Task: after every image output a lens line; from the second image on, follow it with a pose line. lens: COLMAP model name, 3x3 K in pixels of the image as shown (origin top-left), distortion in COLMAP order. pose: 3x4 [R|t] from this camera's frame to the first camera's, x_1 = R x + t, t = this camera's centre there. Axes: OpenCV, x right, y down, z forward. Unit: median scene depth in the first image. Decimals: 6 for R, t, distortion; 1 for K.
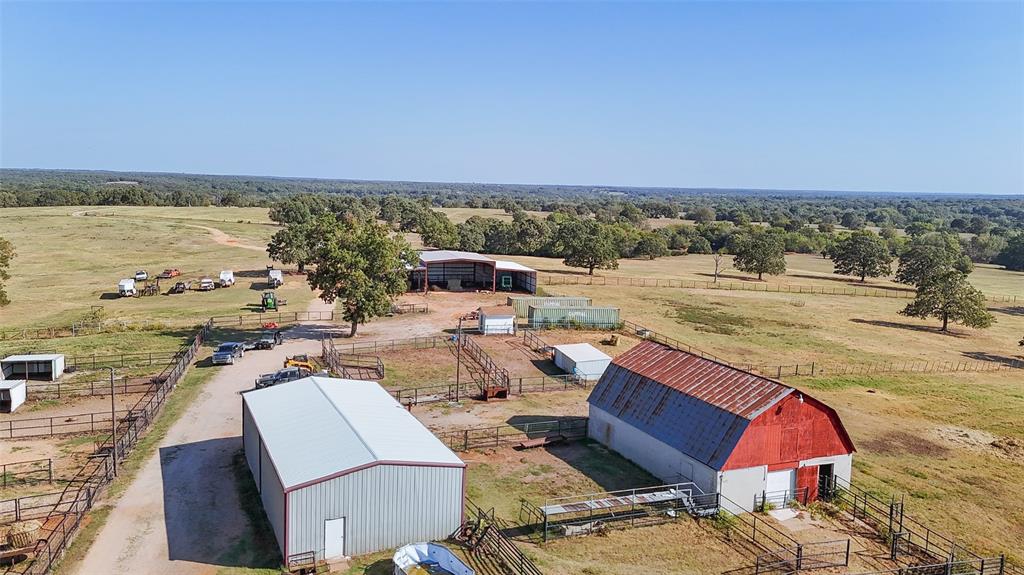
lens RADIAL K [[730.3, 0, 509.8], [0, 730.3, 287.1], [0, 0, 1]] dist [-0.007155, -0.002307]
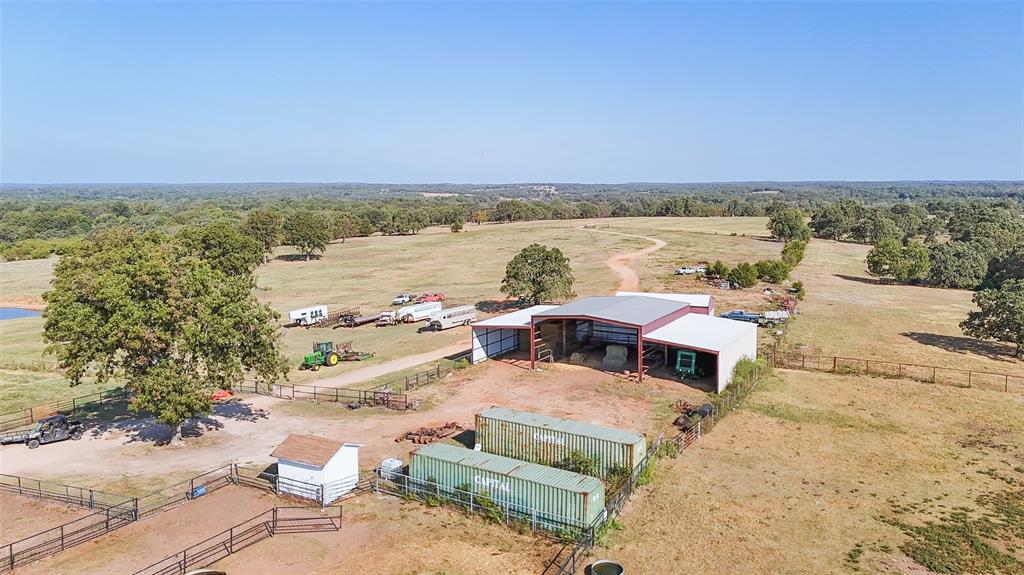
lens RADIAL K [[730.3, 0, 512.6], [0, 730.3, 288.3], [0, 0, 1]] dist [-0.007155, -0.002307]
pose [[0.685745, 0.061668, -0.725225, 0.288310], [-0.068498, 0.997450, 0.020047, -0.062090], [0.724611, 0.035929, 0.688220, 0.503979]]
